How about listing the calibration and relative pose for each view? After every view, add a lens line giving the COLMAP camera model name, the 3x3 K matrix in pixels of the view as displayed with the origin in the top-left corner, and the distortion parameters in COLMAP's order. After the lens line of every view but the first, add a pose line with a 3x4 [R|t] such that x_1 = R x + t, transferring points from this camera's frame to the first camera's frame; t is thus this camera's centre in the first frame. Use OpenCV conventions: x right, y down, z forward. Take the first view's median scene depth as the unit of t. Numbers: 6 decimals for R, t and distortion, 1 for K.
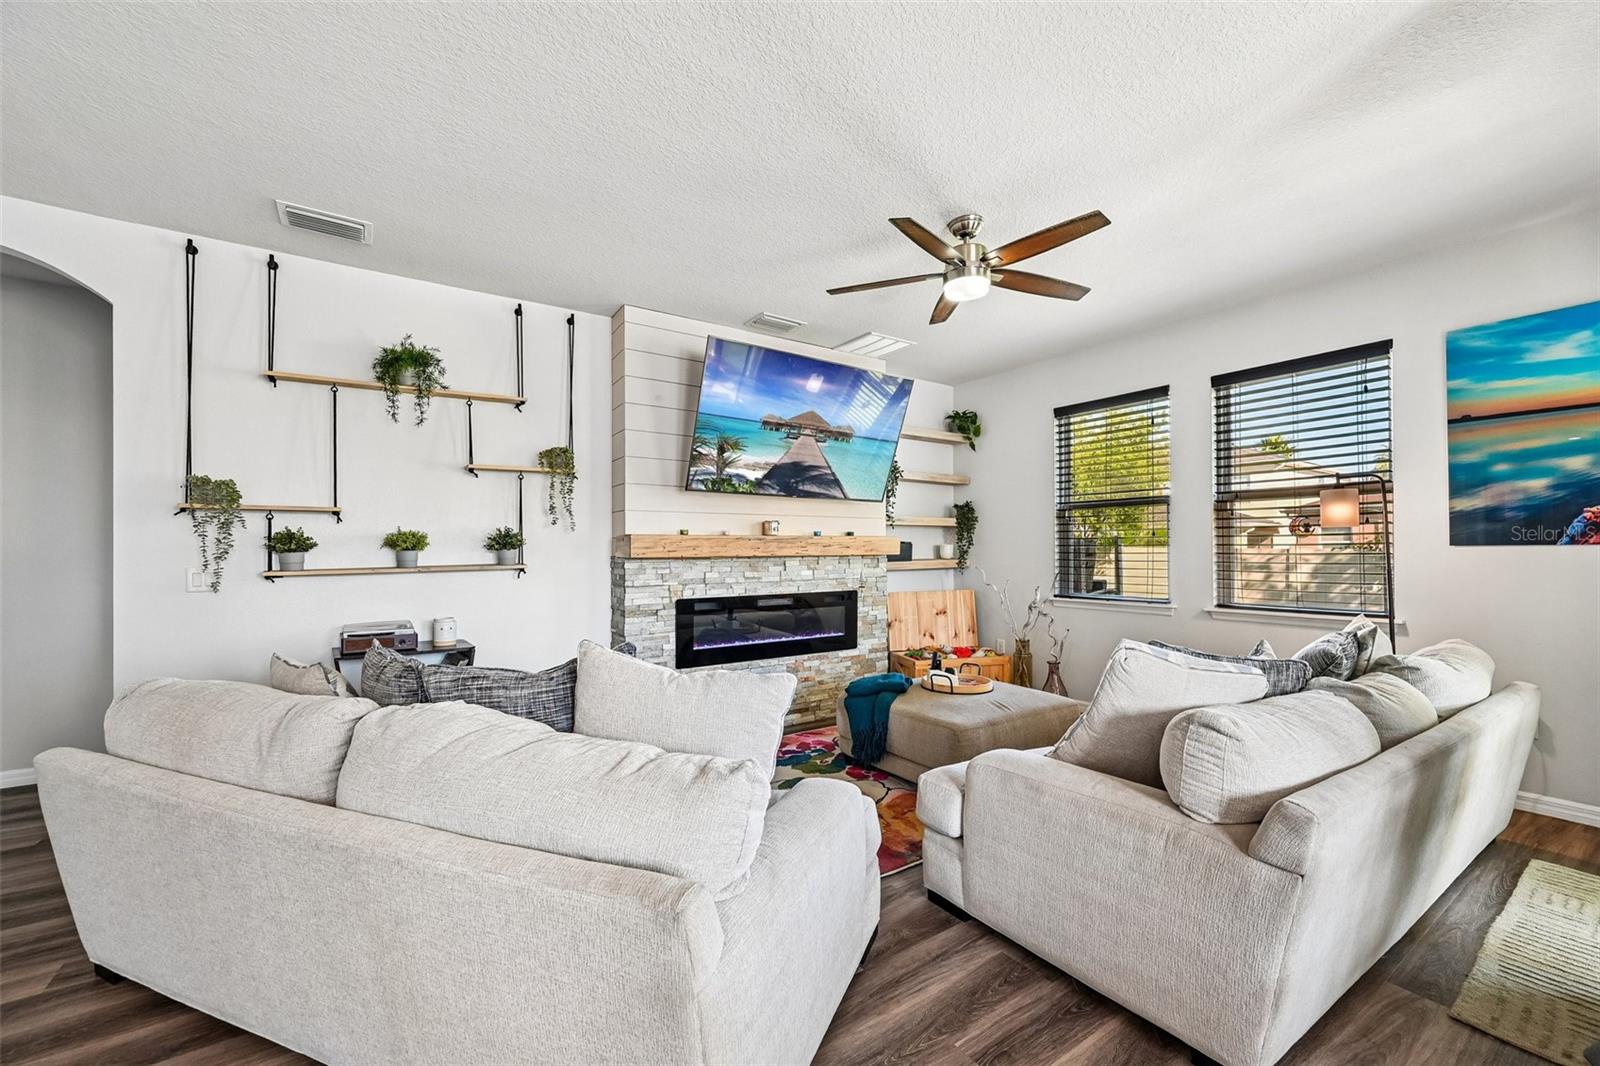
lens RADIAL K [[637.9, 0, 801.4], [0, 637.9, 548.7], [0, 0, 1]] dist [-0.000697, 0.000267]
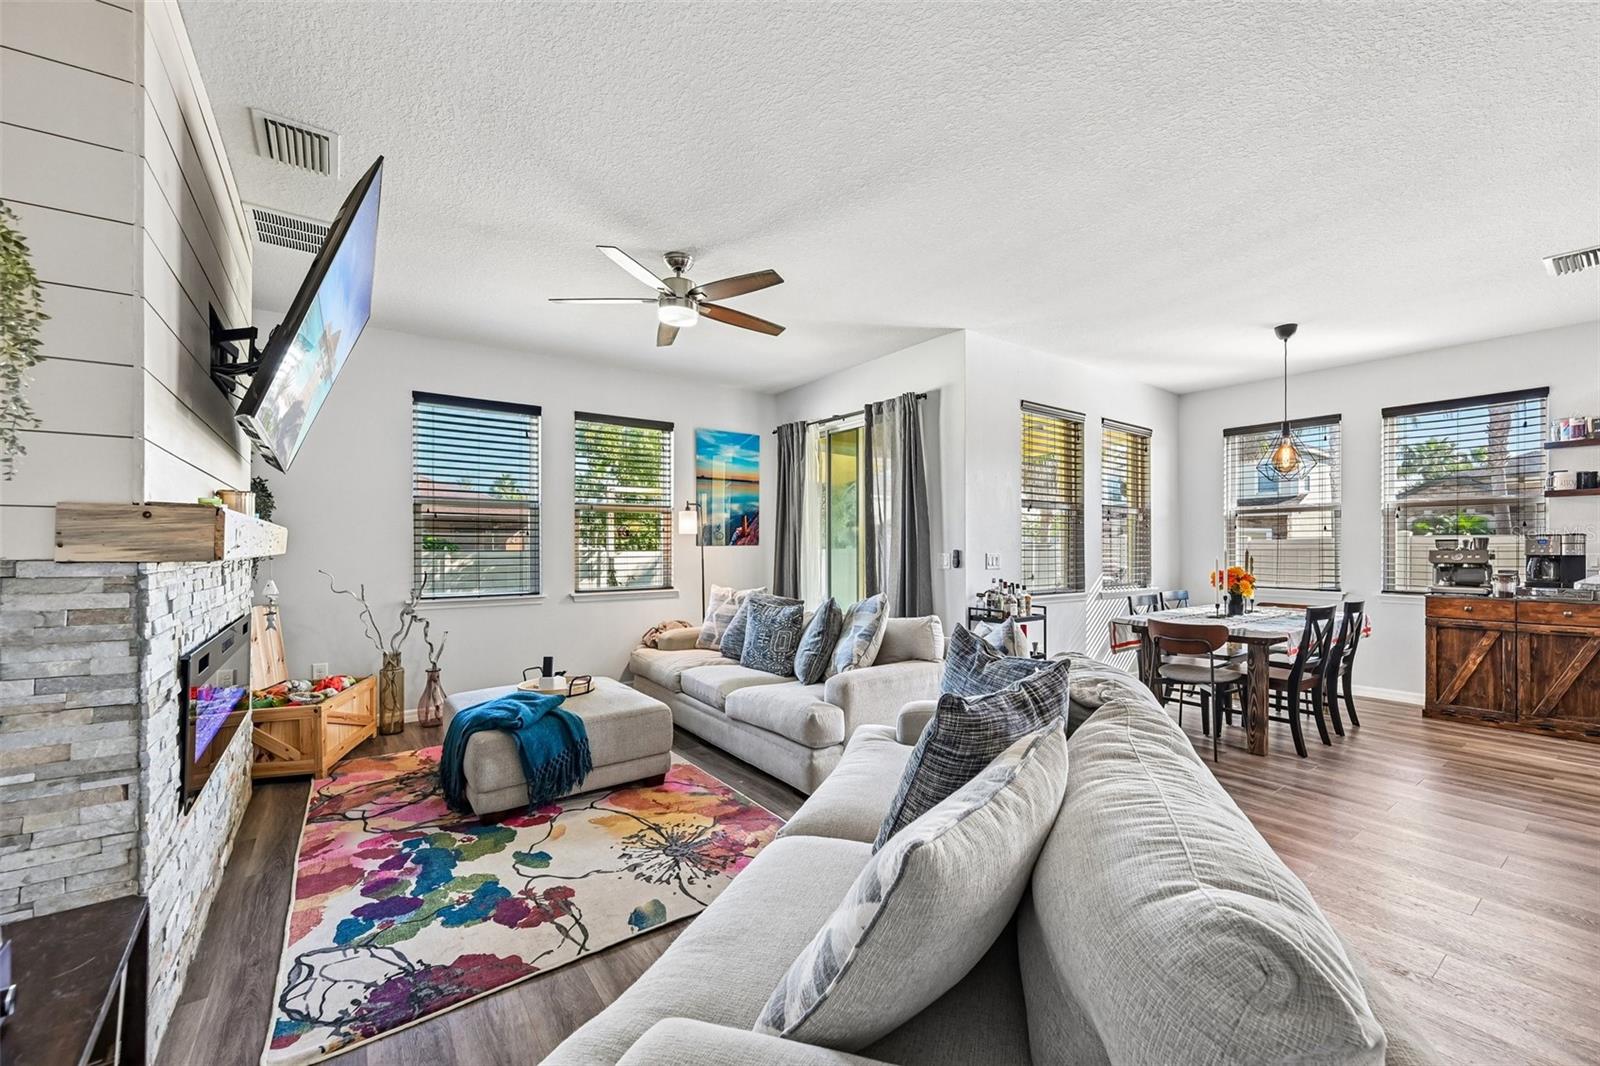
lens RADIAL K [[637.9, 0, 801.4], [0, 637.9, 548.7], [0, 0, 1]] dist [-0.000697, 0.000267]
pose [[-0.023883, 0.001432, 0.999714, -0.642649], [-0.002004, 0.999997, -0.001480, 0.004771], [-0.999713, -0.002039, -0.023880, 0.589580]]
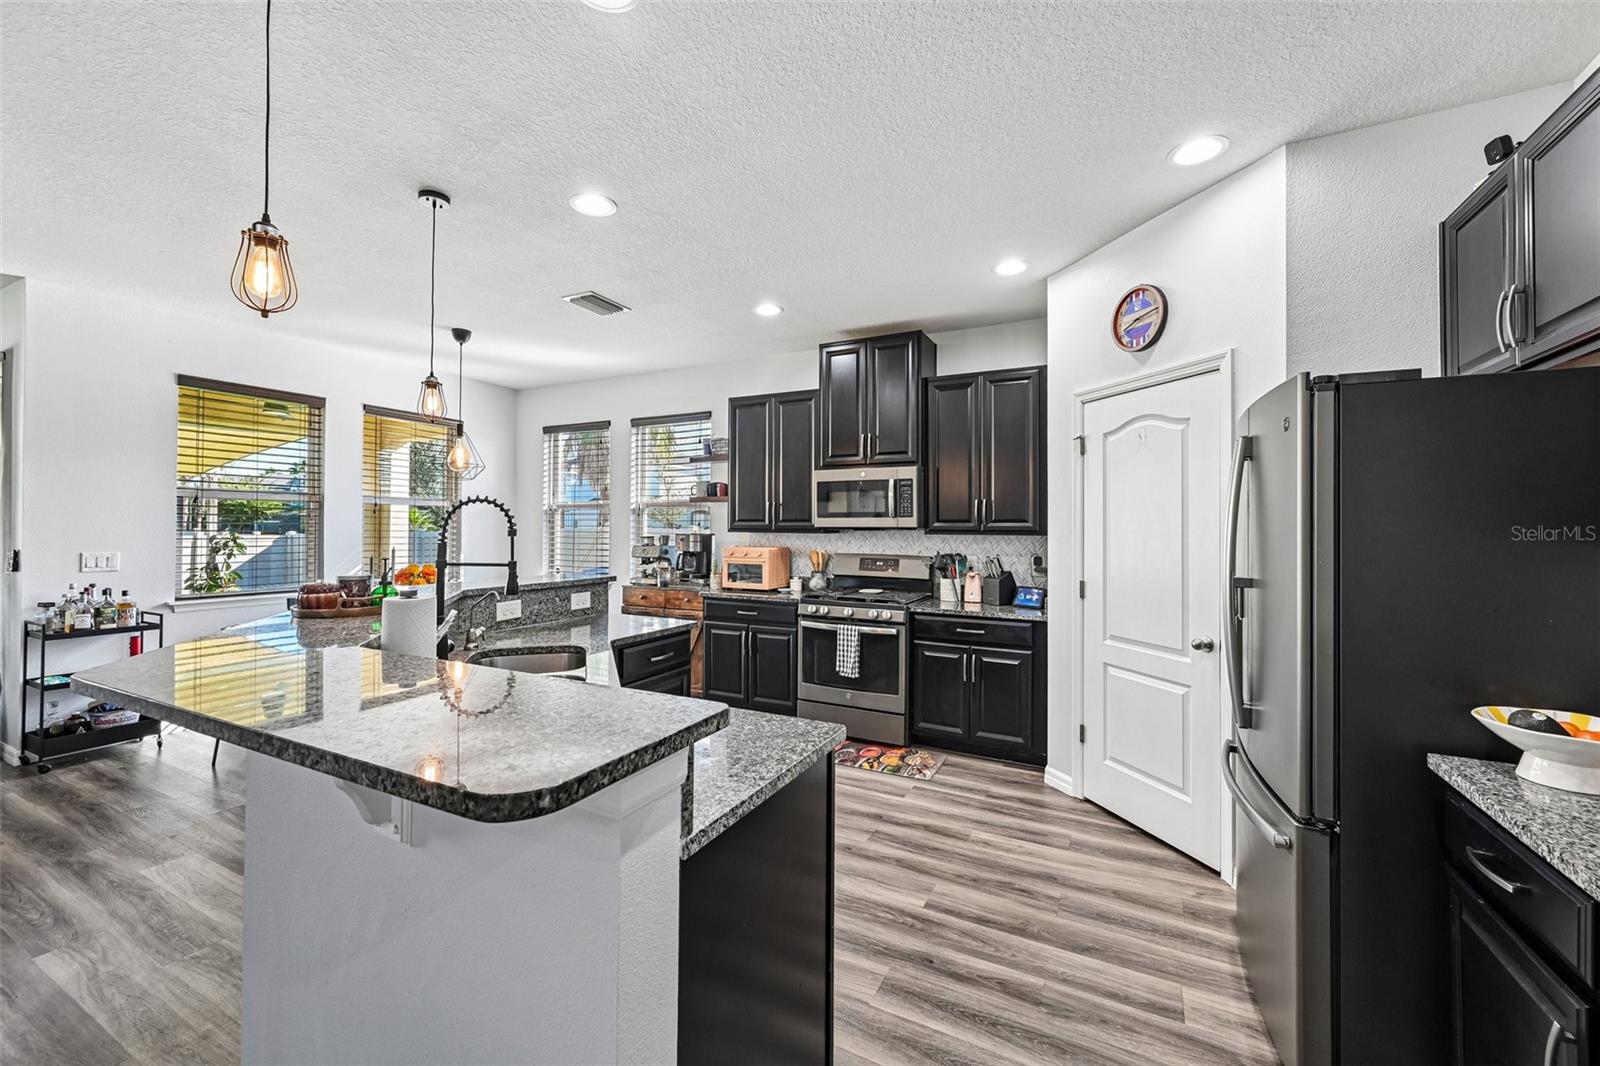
lens RADIAL K [[639.8, 0, 799.1], [0, 639.8, 521.2], [0, 0, 1]] dist [0.000043, 0.000203]
pose [[-0.467230, 0.010629, 0.884072, -0.843180], [-0.008166, 0.999833, -0.016336, -0.028084], [-0.884098, -0.014852, -0.467065, -0.257905]]
